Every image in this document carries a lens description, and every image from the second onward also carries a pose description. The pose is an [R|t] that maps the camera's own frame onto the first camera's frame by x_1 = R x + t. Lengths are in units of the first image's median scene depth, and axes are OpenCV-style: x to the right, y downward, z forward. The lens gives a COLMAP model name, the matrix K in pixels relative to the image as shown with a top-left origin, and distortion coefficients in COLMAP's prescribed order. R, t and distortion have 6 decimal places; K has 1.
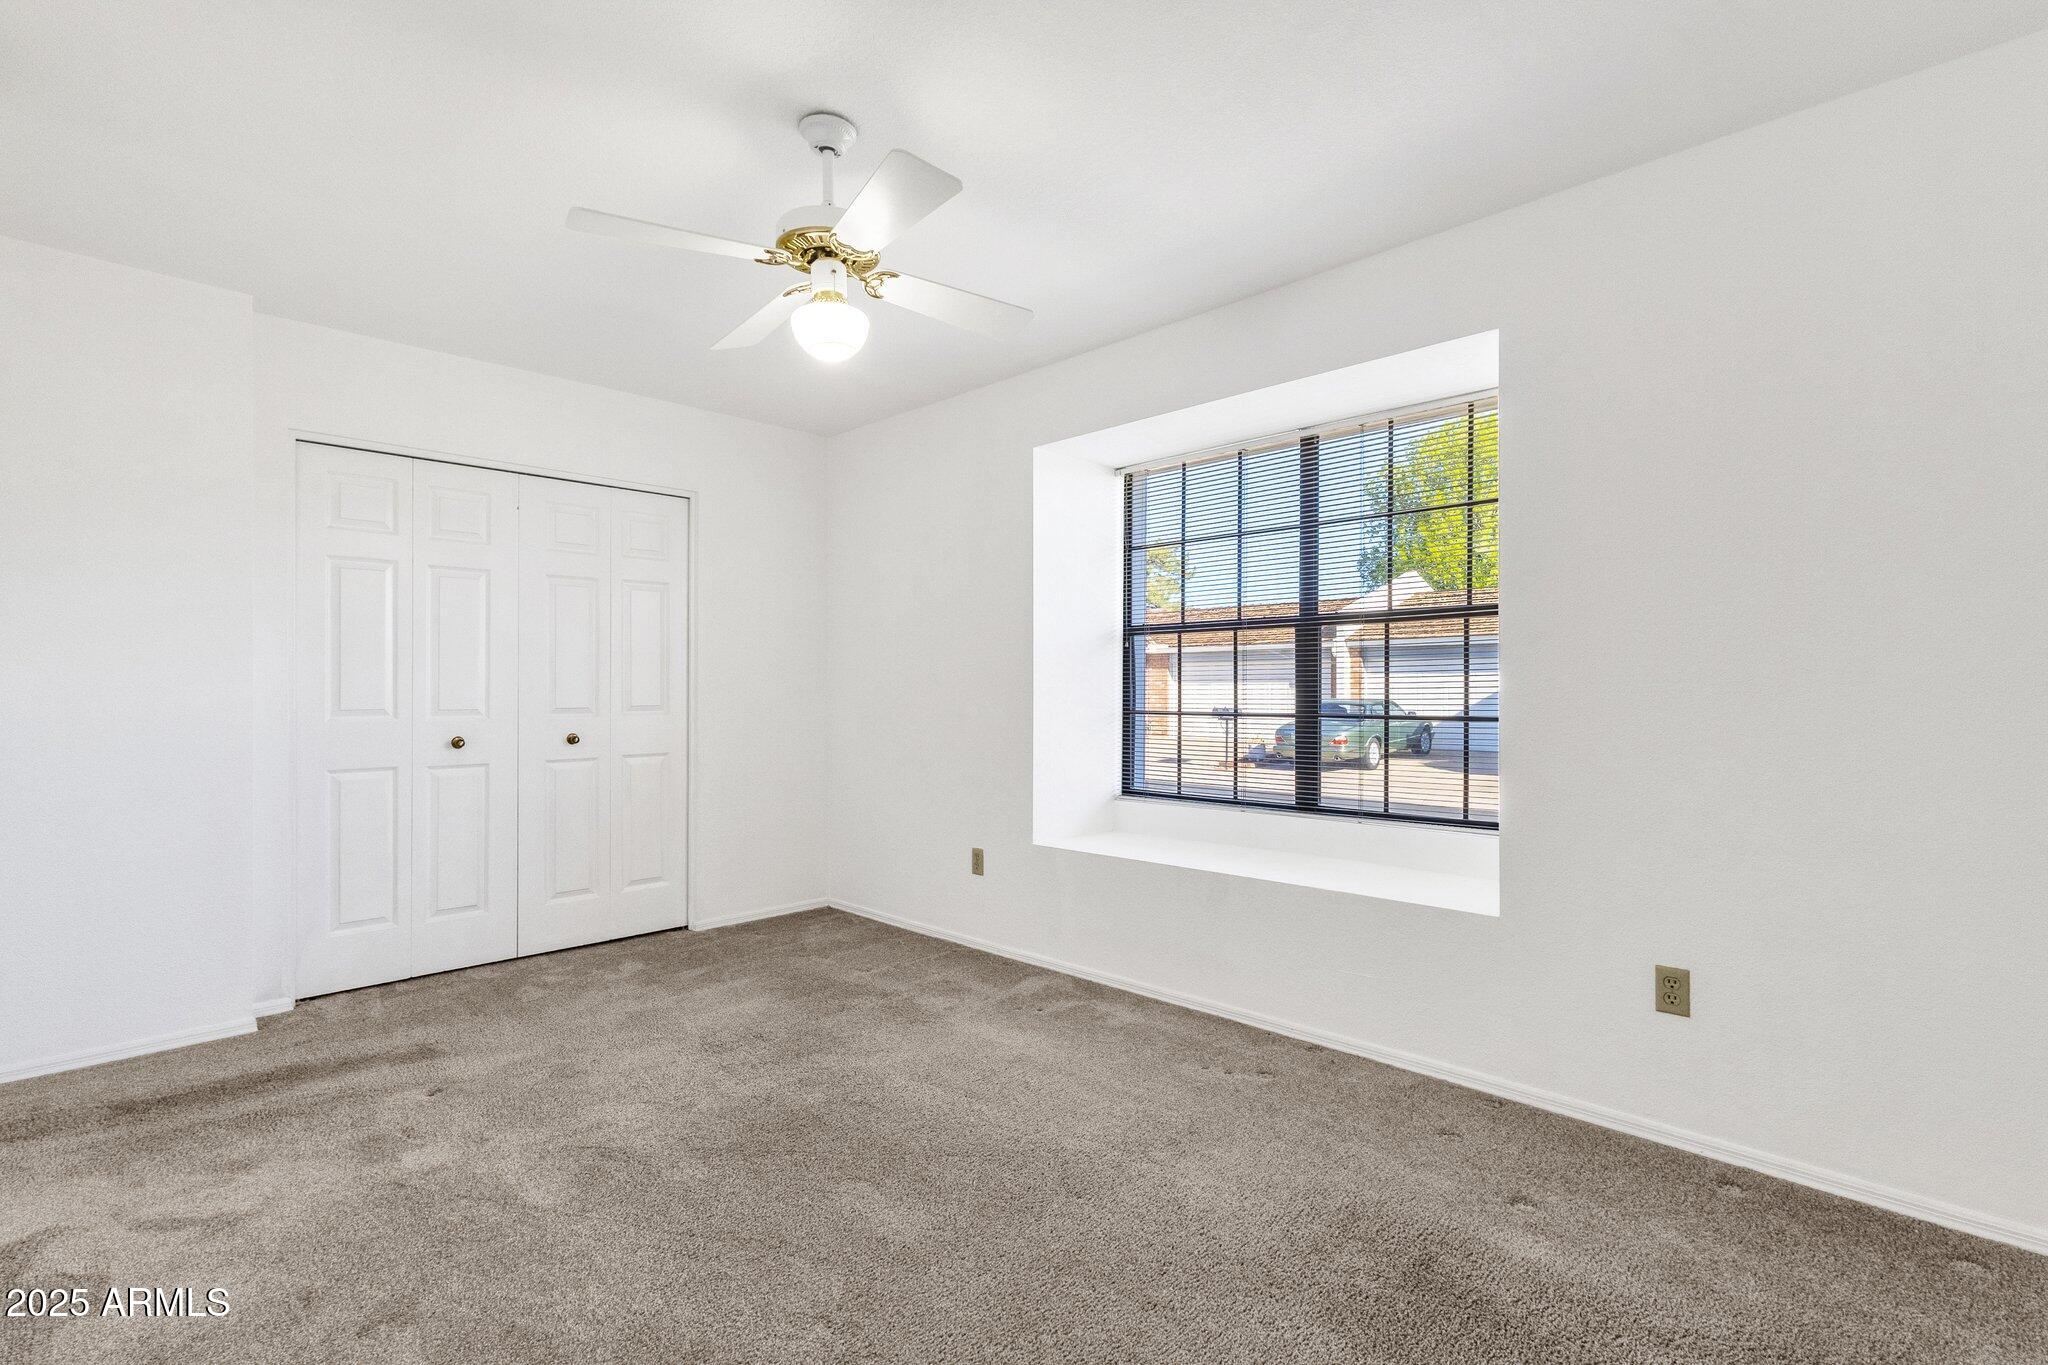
lens RADIAL K [[955.7, 0, 1024.0], [0, 955.7, 682.5], [0, 0, 1]] dist [0.118552, 0.000039]
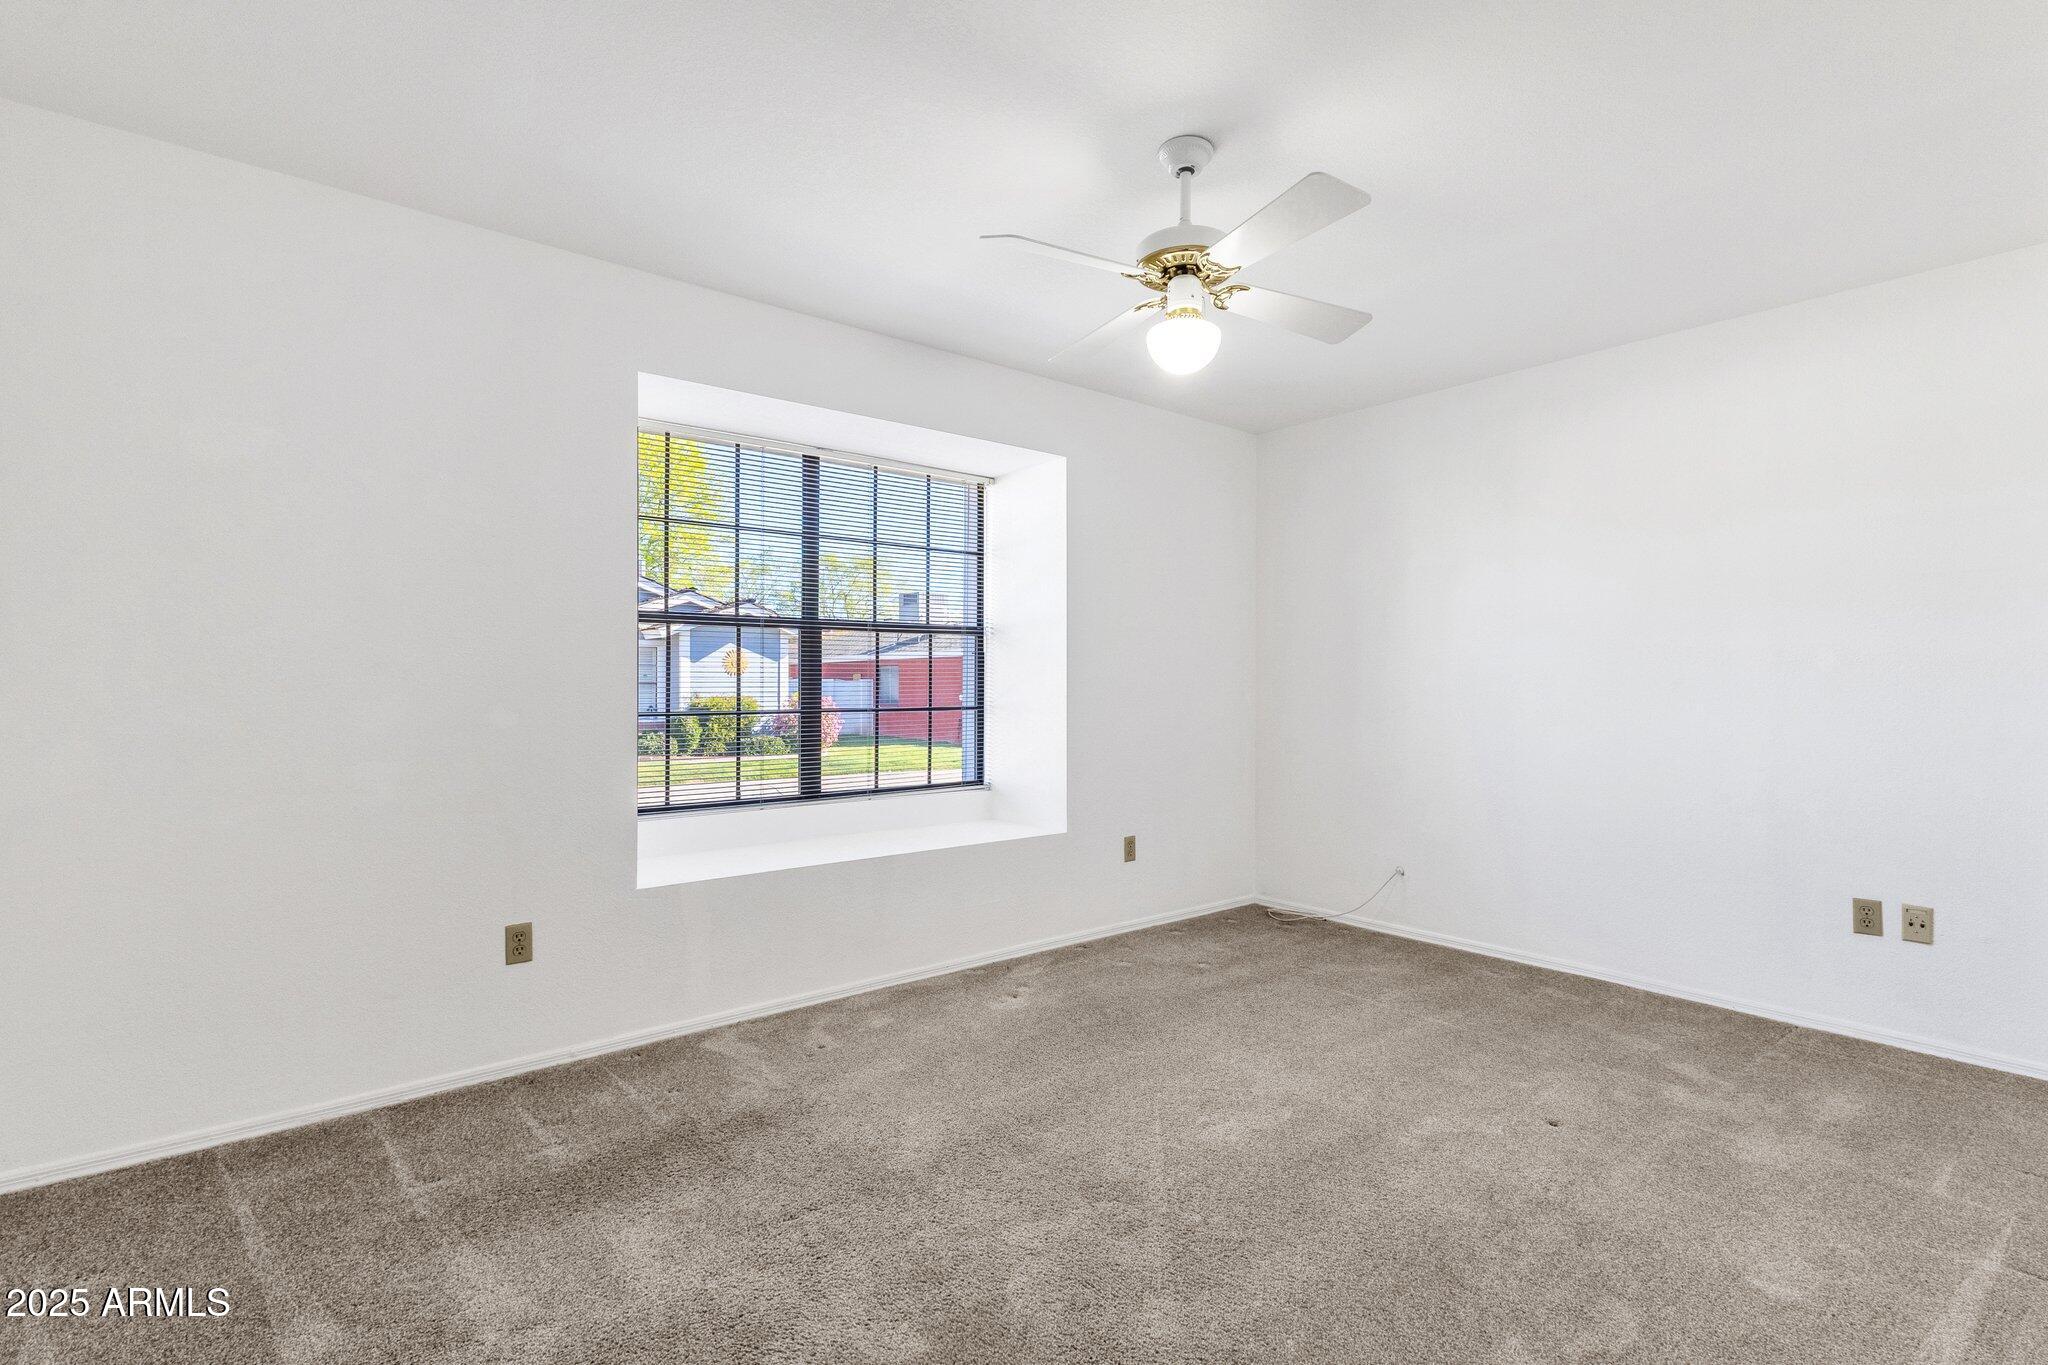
lens RADIAL K [[949.6, 0, 1035.9], [0, 949.6, 684.1], [0, 0, 1]] dist [0.000779, 0.000355]
pose [[0.136630, -0.005651, 0.990606, -0.728349], [-0.012504, 0.999894, 0.007428, -0.007497], [-0.990543, -0.013402, 0.136545, 0.603504]]
